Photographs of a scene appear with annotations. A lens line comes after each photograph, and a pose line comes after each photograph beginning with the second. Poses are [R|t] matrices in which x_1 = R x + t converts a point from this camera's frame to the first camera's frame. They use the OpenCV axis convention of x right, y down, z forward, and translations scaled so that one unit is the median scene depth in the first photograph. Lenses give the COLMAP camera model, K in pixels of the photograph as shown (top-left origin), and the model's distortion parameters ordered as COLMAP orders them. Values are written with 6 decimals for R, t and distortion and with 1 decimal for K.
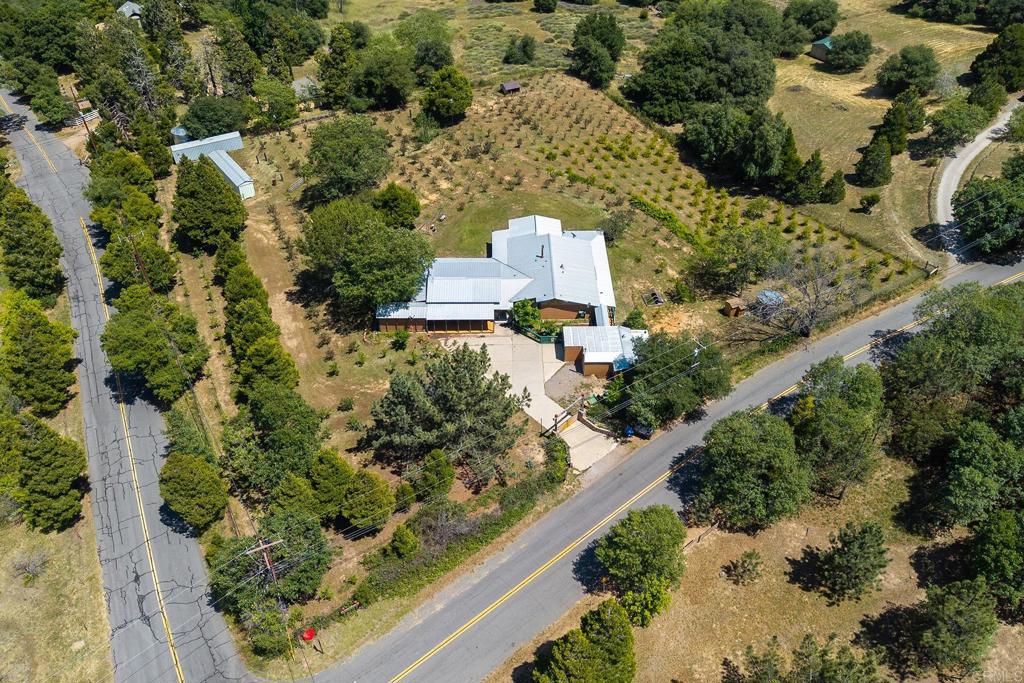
lens RADIAL K [[800.0, 0, 512.0], [0, 800.0, 341.5], [0, 0, 1]] dist [-0.000340, -0.001730]
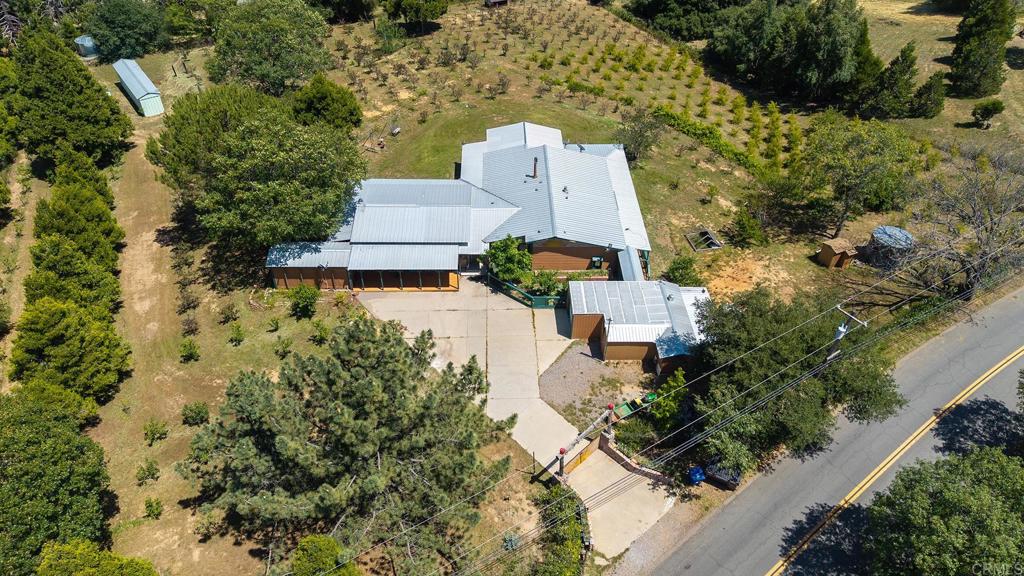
lens RADIAL K [[687.3, 0, 512.0], [0, 687.3, 288.0], [0, 0, 1]] dist [-0.004098, -0.000717]
pose [[0.999954, 0.003538, 0.008881, 0.014005], [-0.003406, 0.999884, -0.014813, -0.005135], [-0.008932, 0.014782, 0.999851, 0.431122]]
